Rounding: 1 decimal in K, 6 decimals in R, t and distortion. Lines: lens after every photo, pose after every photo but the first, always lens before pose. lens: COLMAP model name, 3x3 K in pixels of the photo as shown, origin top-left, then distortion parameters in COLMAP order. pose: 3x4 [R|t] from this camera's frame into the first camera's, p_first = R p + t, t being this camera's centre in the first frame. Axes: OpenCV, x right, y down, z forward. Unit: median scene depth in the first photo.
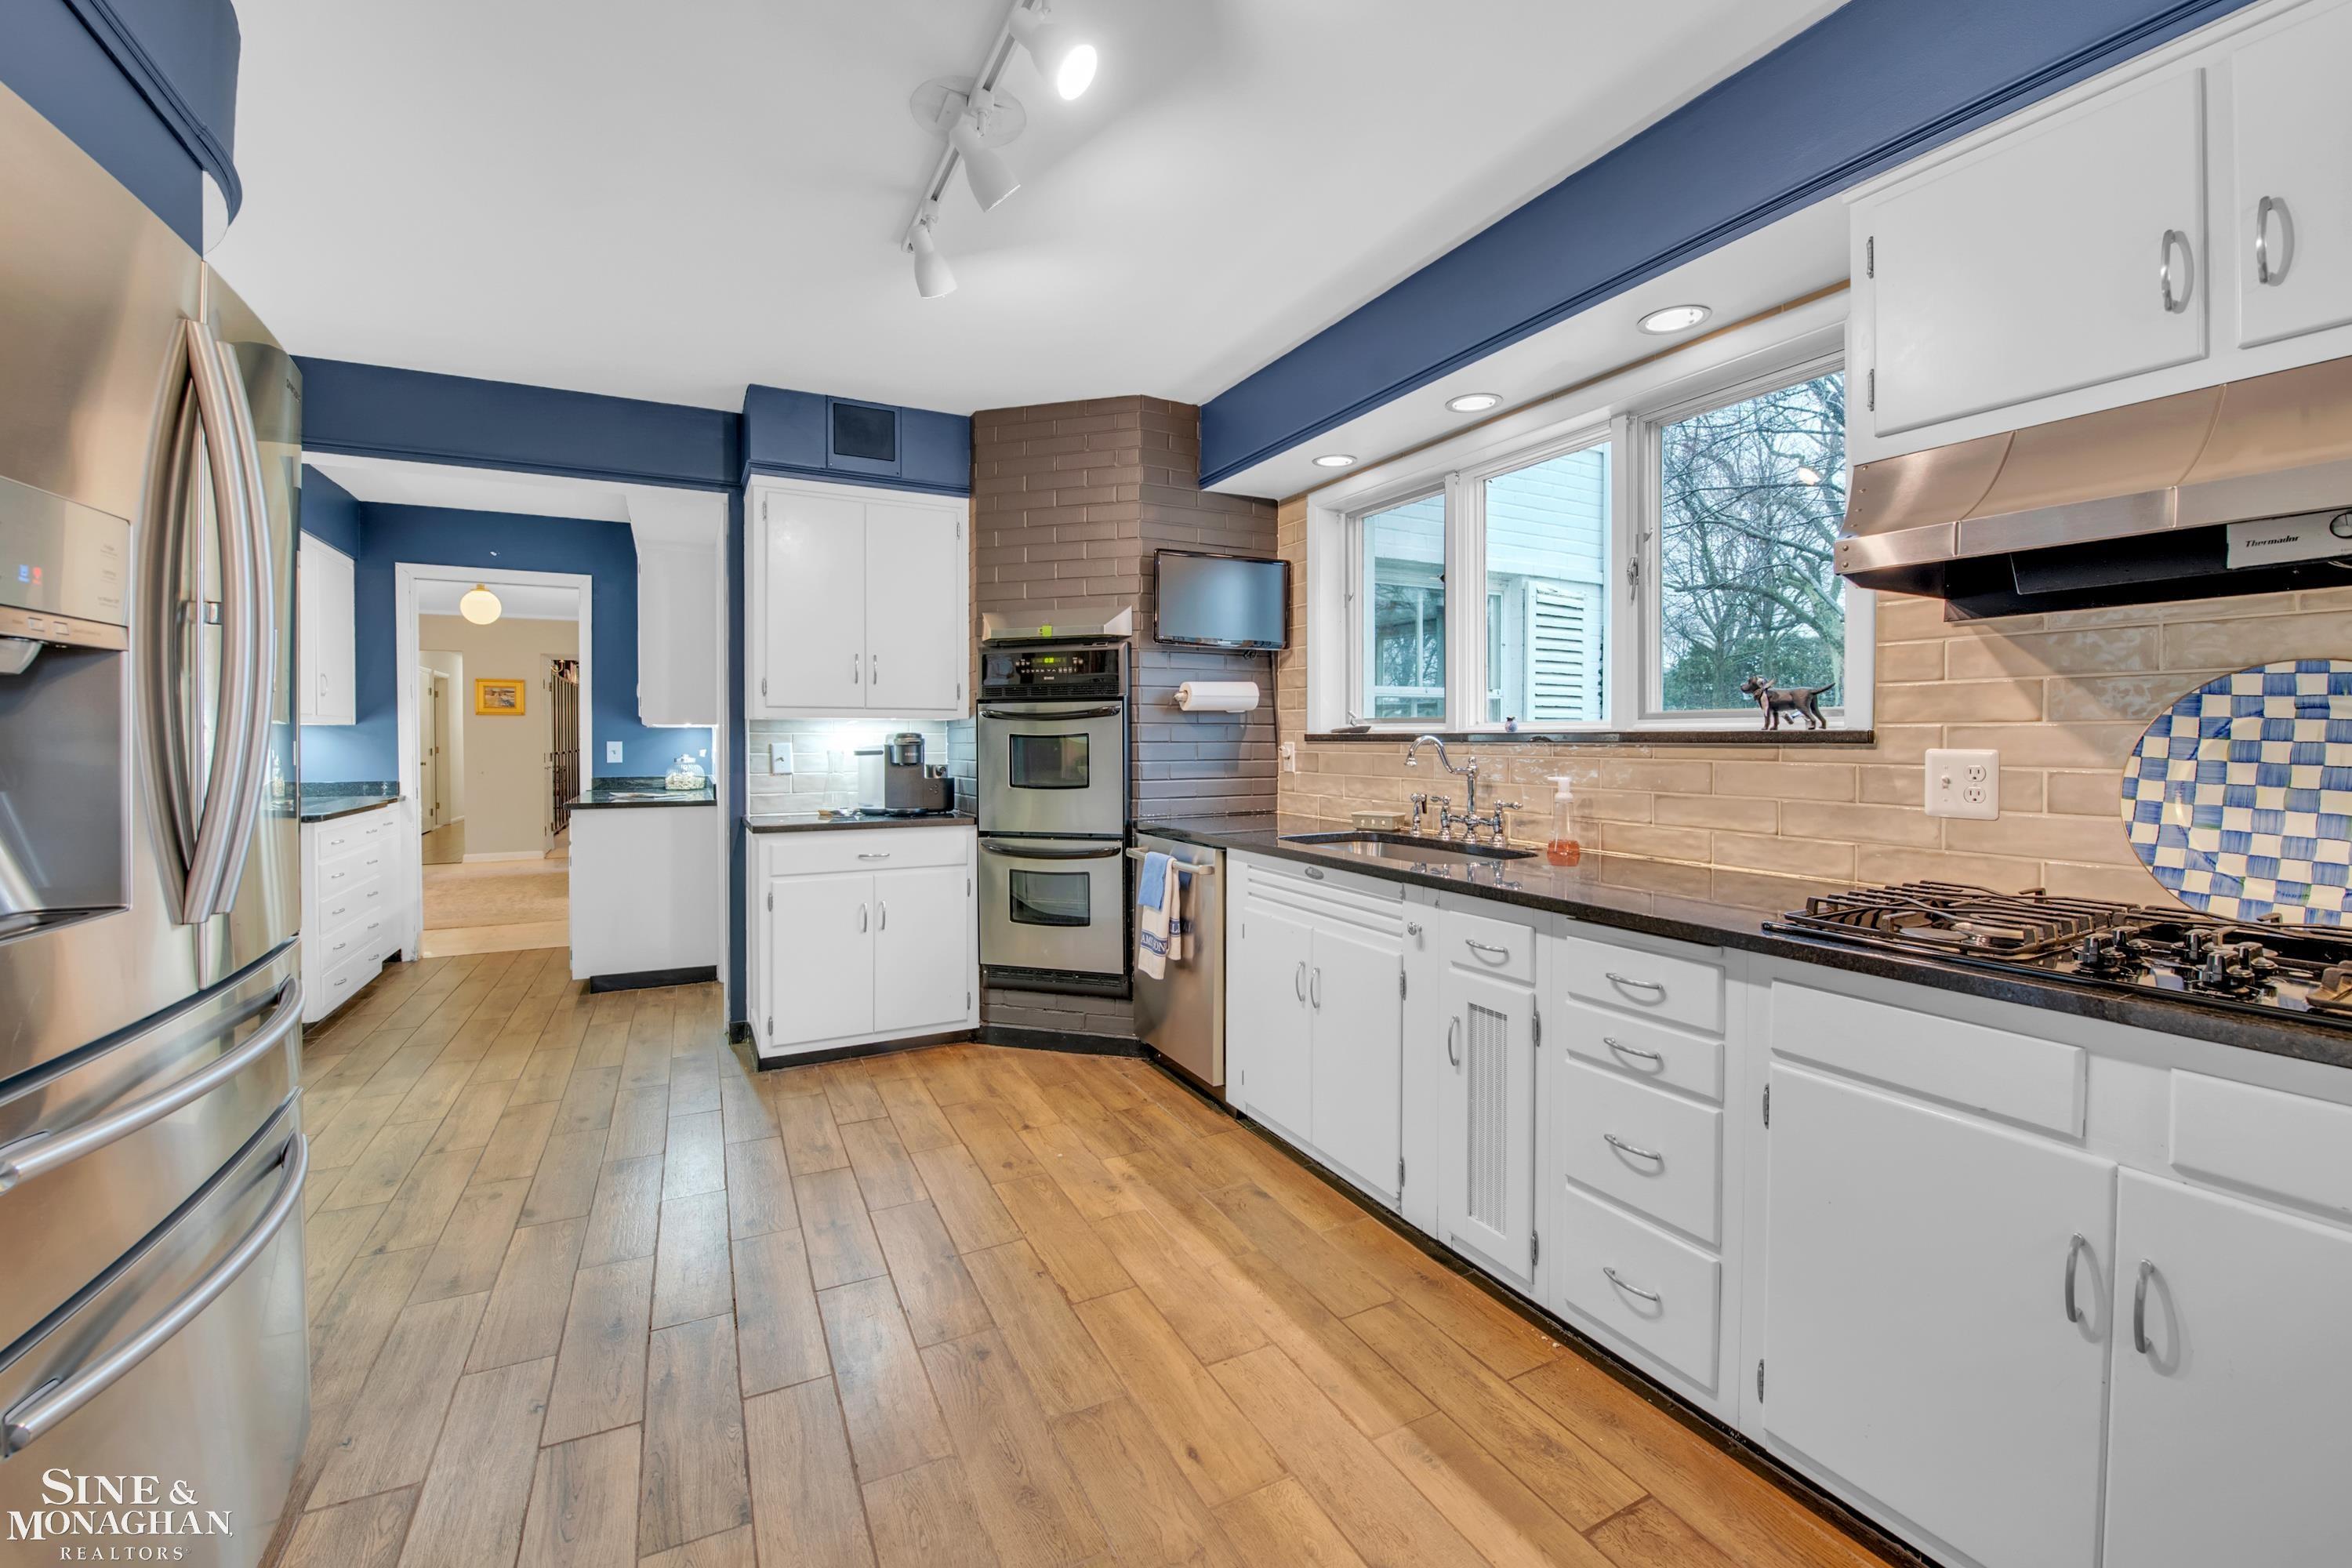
lens RADIAL K [[934.5, 0, 1177.6], [0, 934.5, 750.1], [0, 0, 1]] dist [-0.021515, -0.001273]
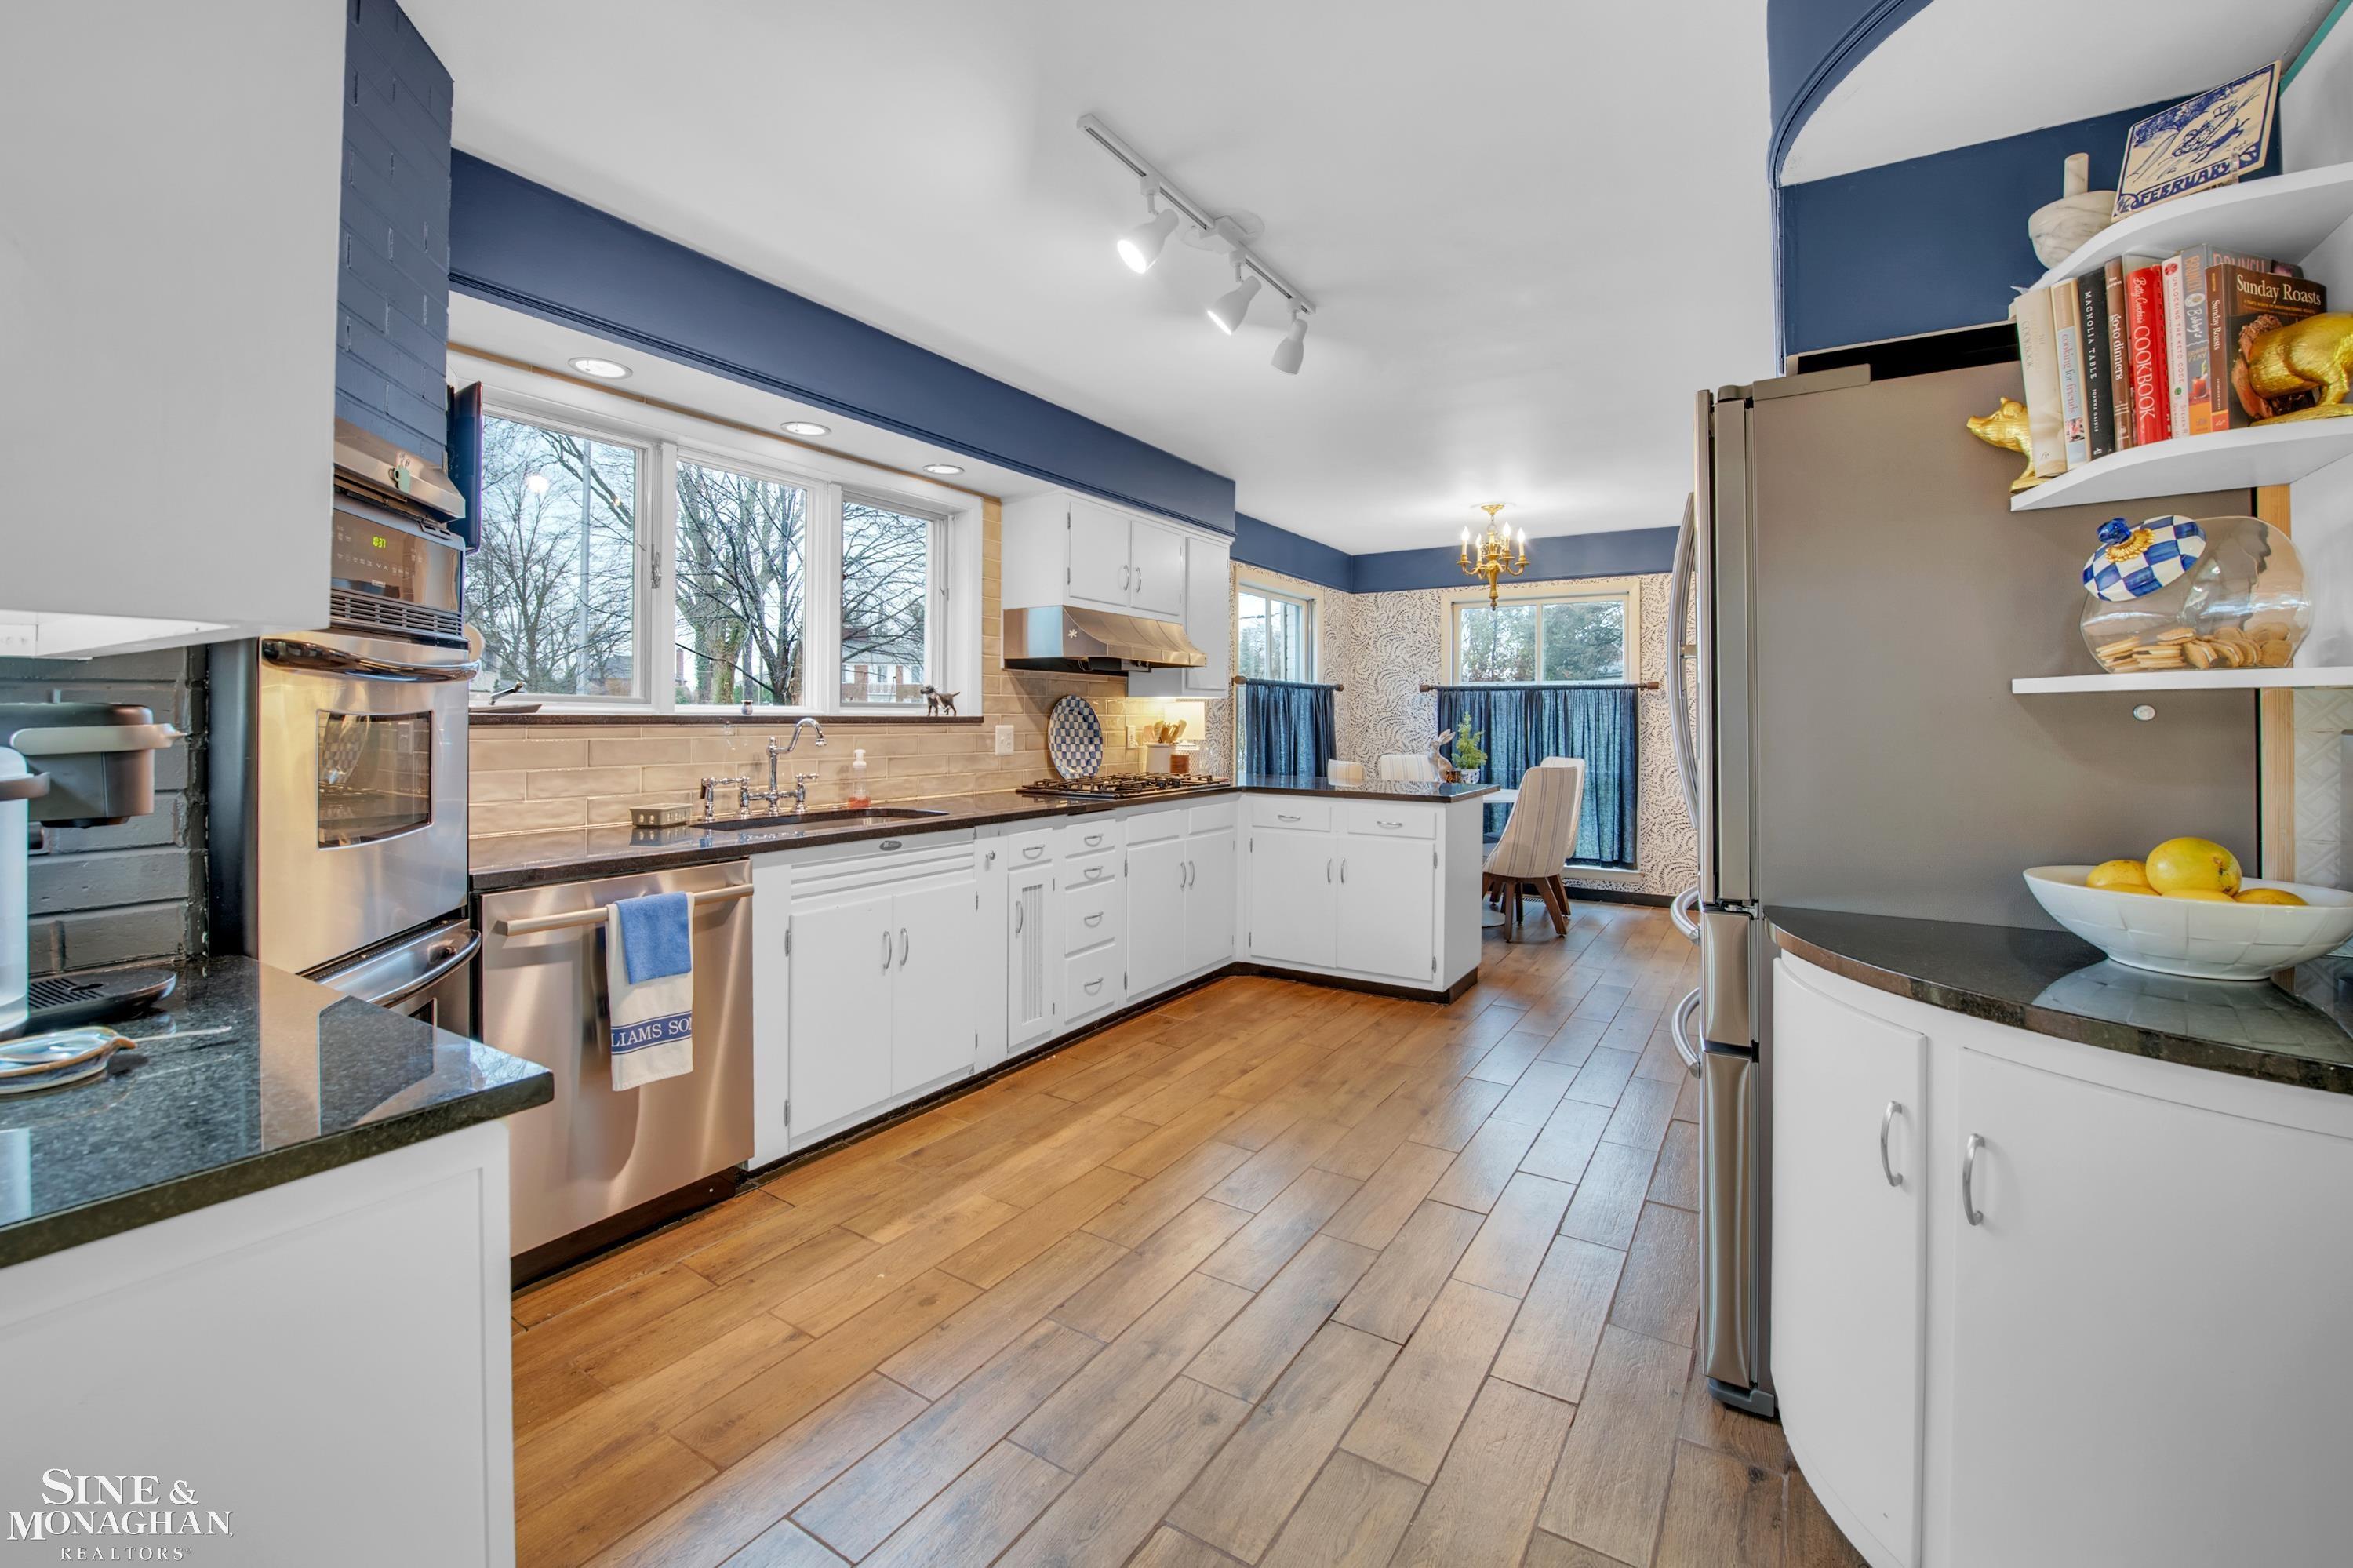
lens RADIAL K [[964.1, 0, 1164.4], [0, 964.1, 710.0], [0, 0, 1]] dist [-0.018061, -0.000562]
pose [[-0.484936, 0.008257, 0.874511, -1.123596], [0.009703, 0.999945, -0.004060, -0.019713], [-0.874496, 0.006517, -0.484990, 1.436177]]
